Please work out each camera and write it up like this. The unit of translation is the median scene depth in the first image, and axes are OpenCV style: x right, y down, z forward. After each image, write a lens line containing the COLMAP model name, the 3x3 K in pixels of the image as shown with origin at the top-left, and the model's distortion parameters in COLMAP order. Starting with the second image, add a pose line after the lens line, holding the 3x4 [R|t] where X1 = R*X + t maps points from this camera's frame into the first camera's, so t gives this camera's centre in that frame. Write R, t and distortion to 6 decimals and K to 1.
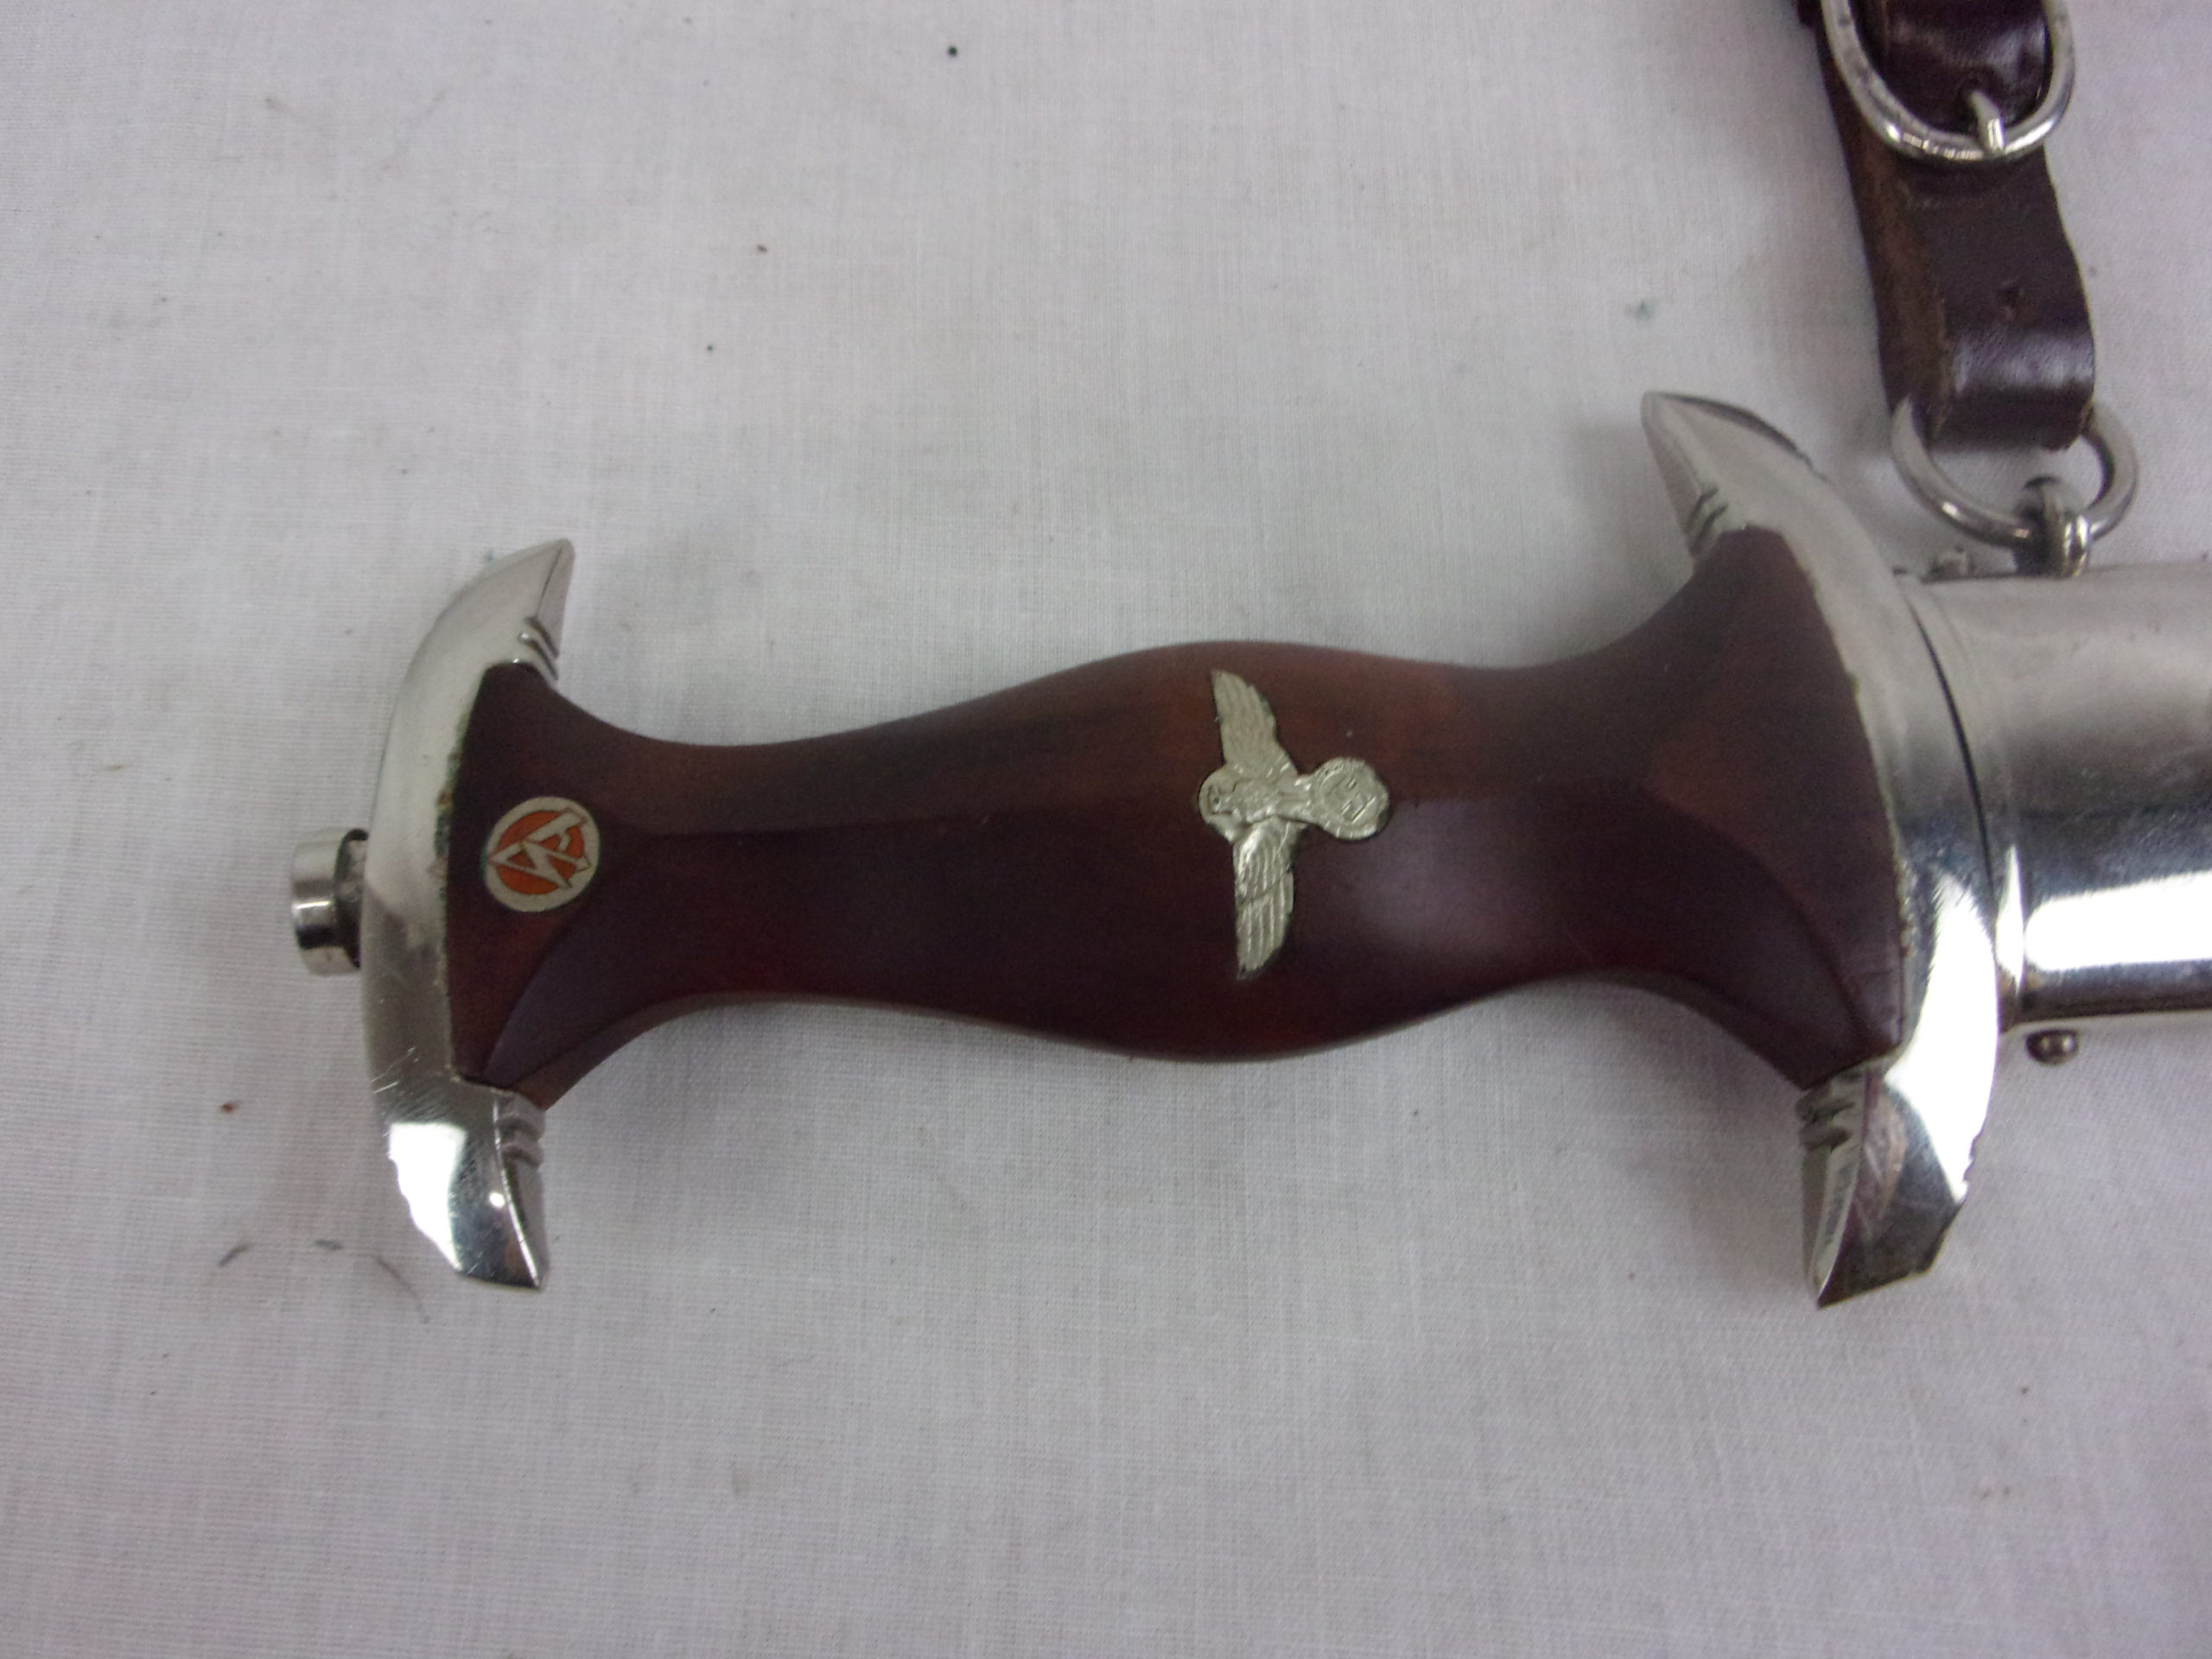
lens RADIAL K [[2071.5, 0, 1106.0], [0, 2071.5, 829.5], [0, 0, 1]] dist [0.009570, -0.013765]
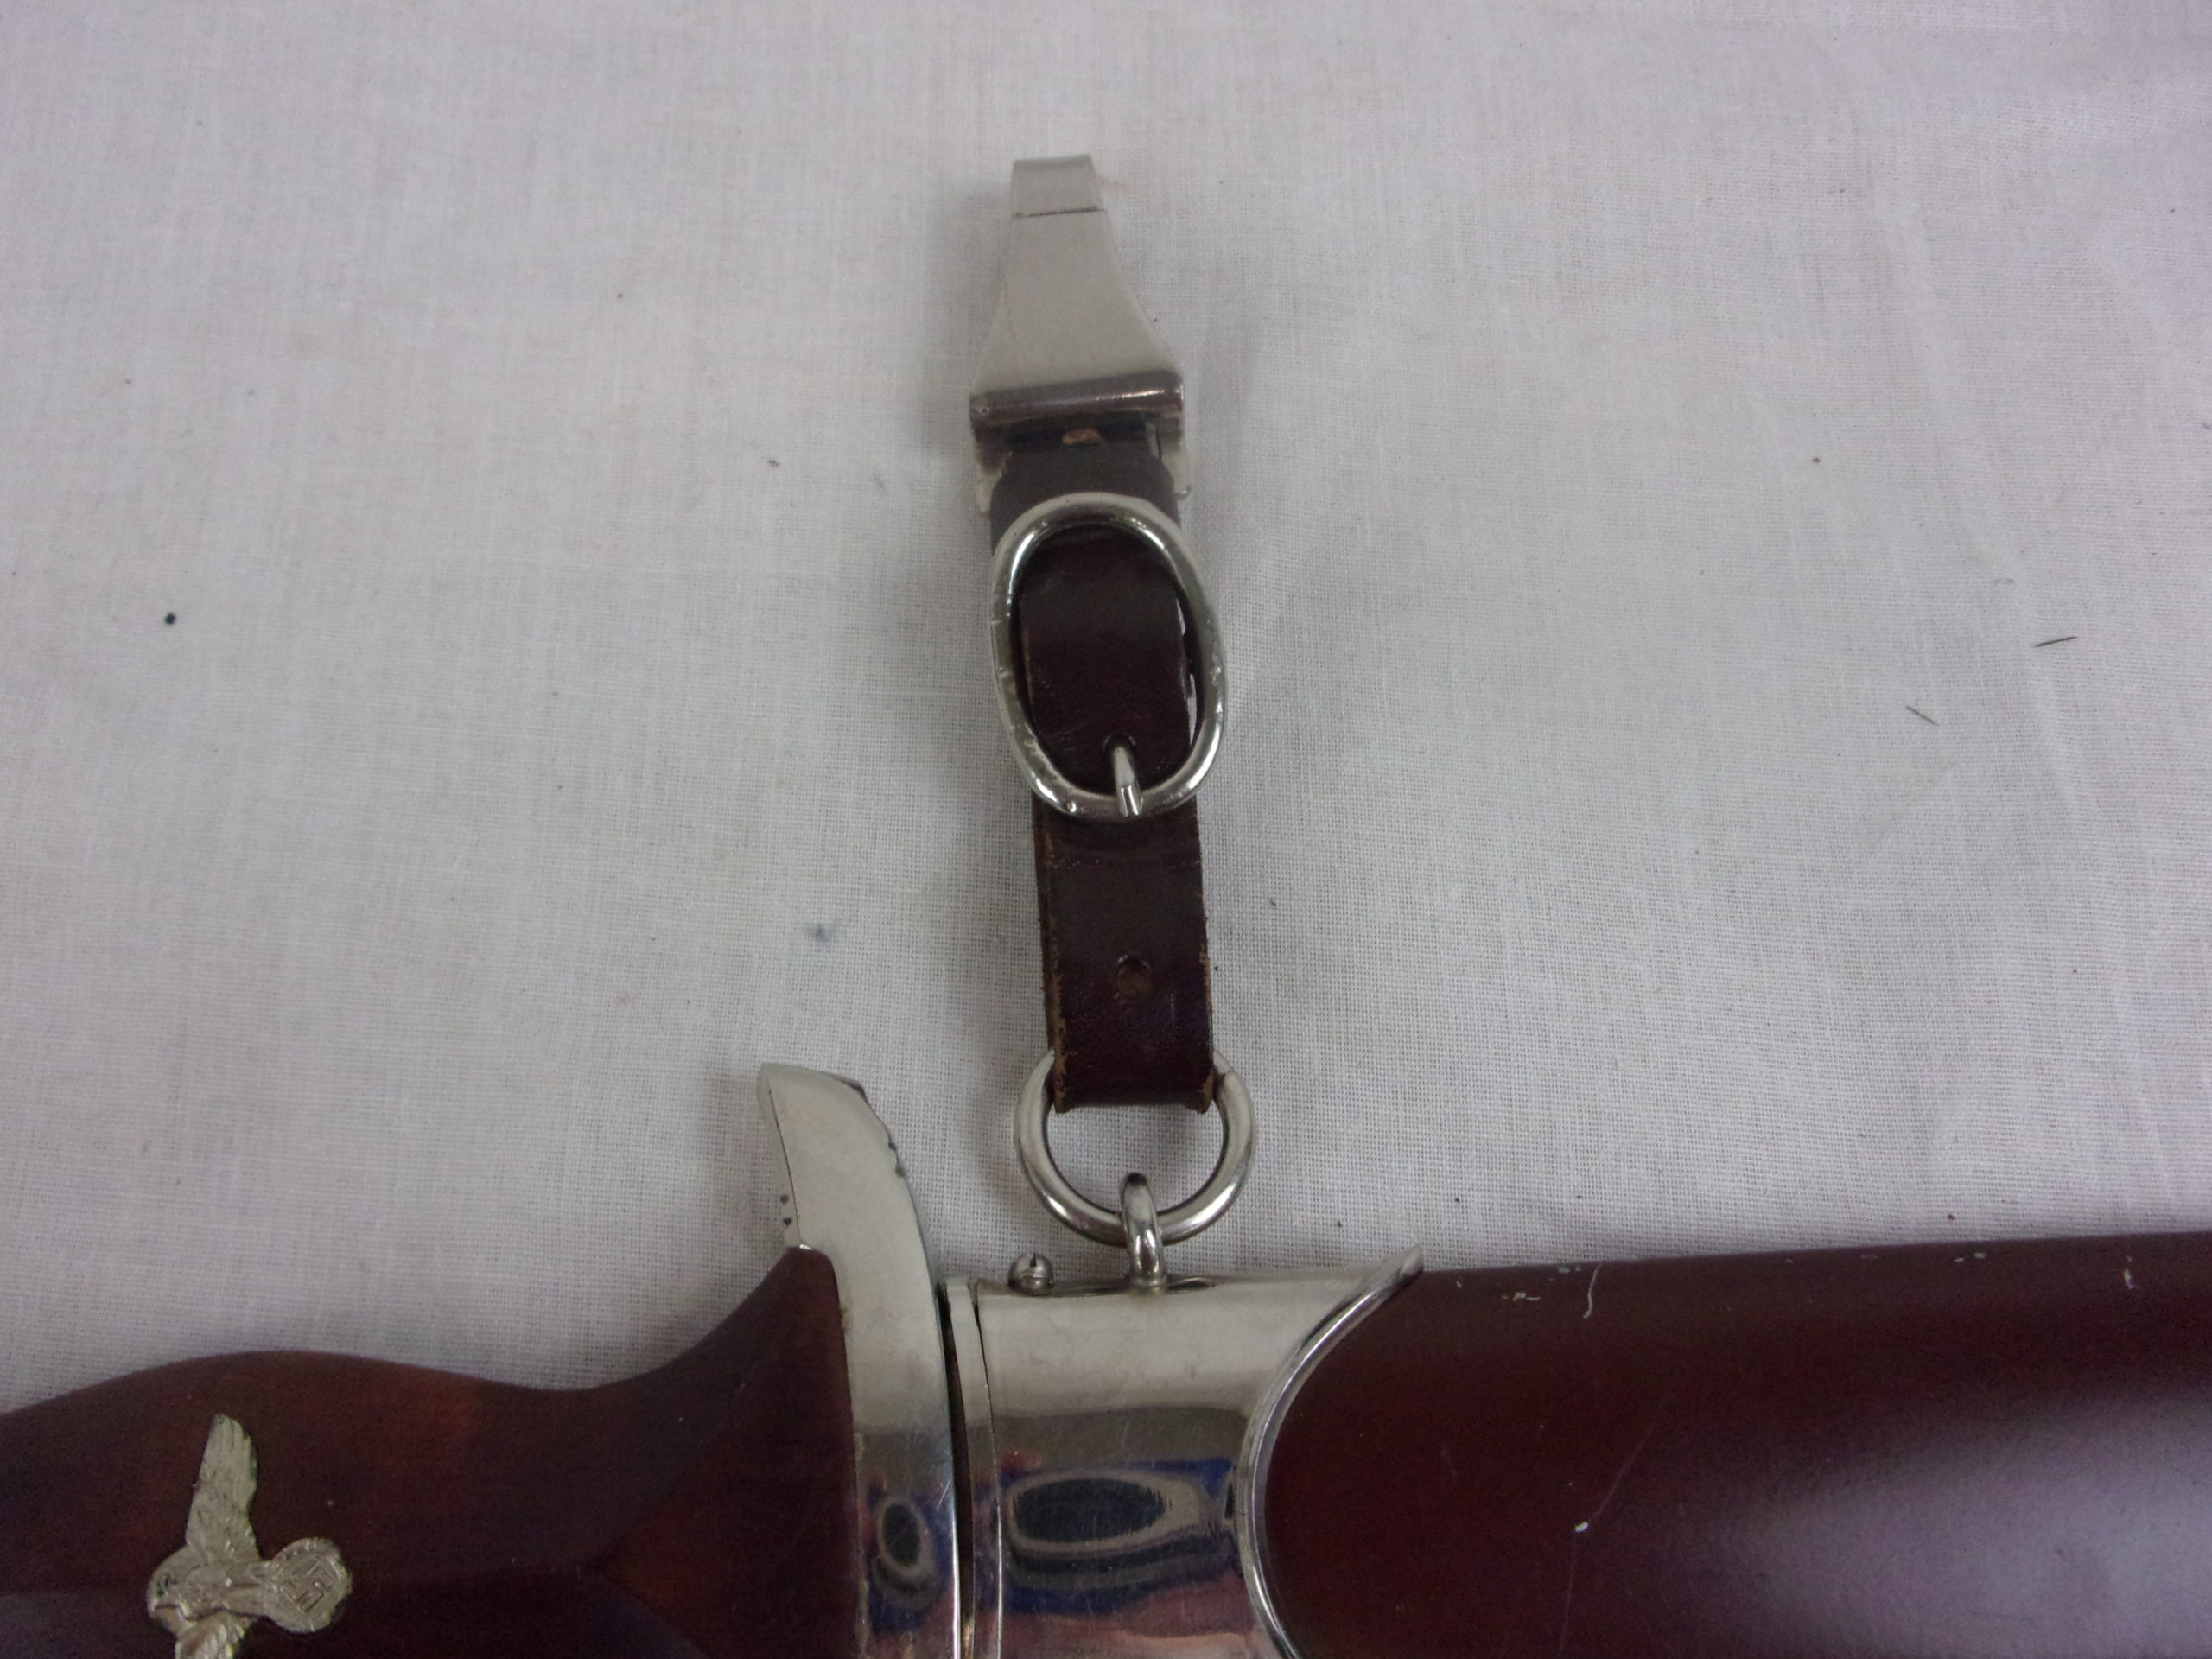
lens RADIAL K [[2071.5, 0, 1106.0], [0, 2071.5, 829.5], [0, 0, 1]] dist [0.009570, -0.013765]
pose [[0.999411, 0.018059, 0.029178, 0.426601], [-0.017920, 0.999827, -0.005035, -0.347338], [-0.029264, 0.004509, 0.999562, 0.006305]]
